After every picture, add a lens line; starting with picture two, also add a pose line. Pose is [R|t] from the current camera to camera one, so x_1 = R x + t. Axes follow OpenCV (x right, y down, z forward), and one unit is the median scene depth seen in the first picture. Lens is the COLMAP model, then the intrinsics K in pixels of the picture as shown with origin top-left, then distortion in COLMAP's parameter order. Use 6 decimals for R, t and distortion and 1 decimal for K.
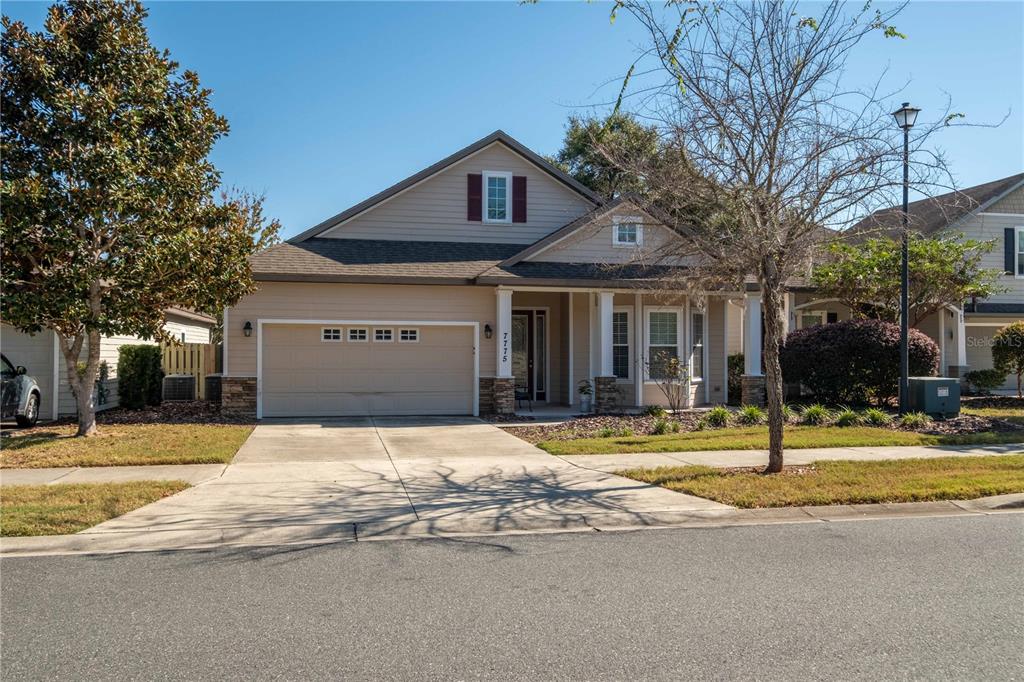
lens RADIAL K [[846.0, 0, 512.0], [0, 846.0, 341.0], [0, 0, 1]] dist [-0.000474, 0.008872]
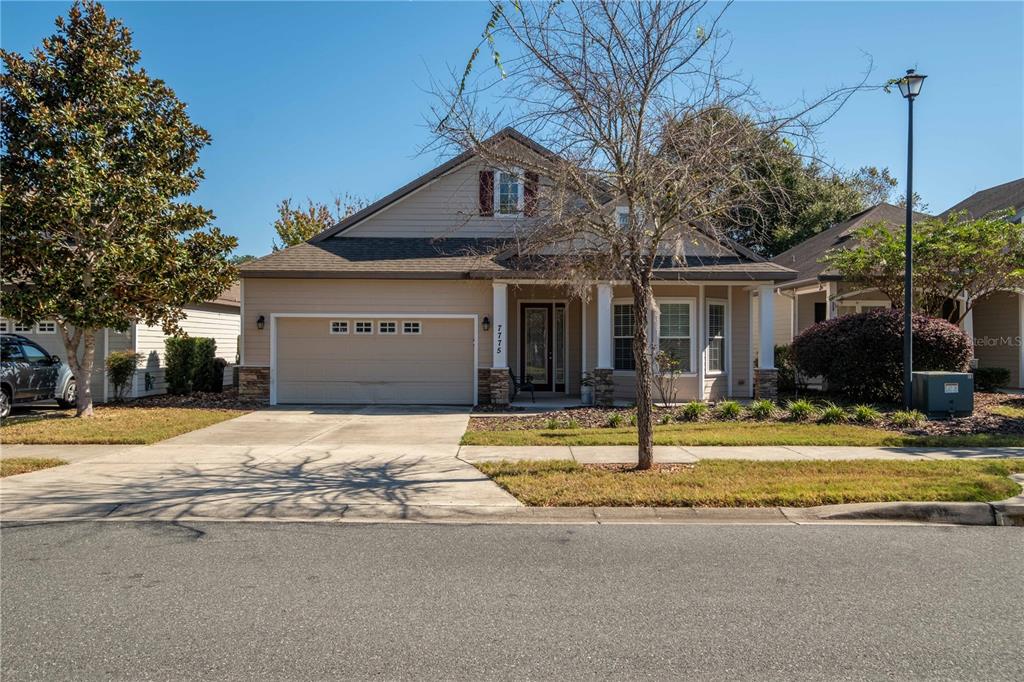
lens RADIAL K [[803.8, 0, 512.0], [0, 803.8, 353.6], [0, 0, 1]] dist [0.002432, 0.002355]
pose [[0.977024, 0.003342, -0.213103, 0.215880], [0.001638, 0.999730, 0.023187, 0.002217], [0.213123, -0.023003, 0.976755, 0.054506]]
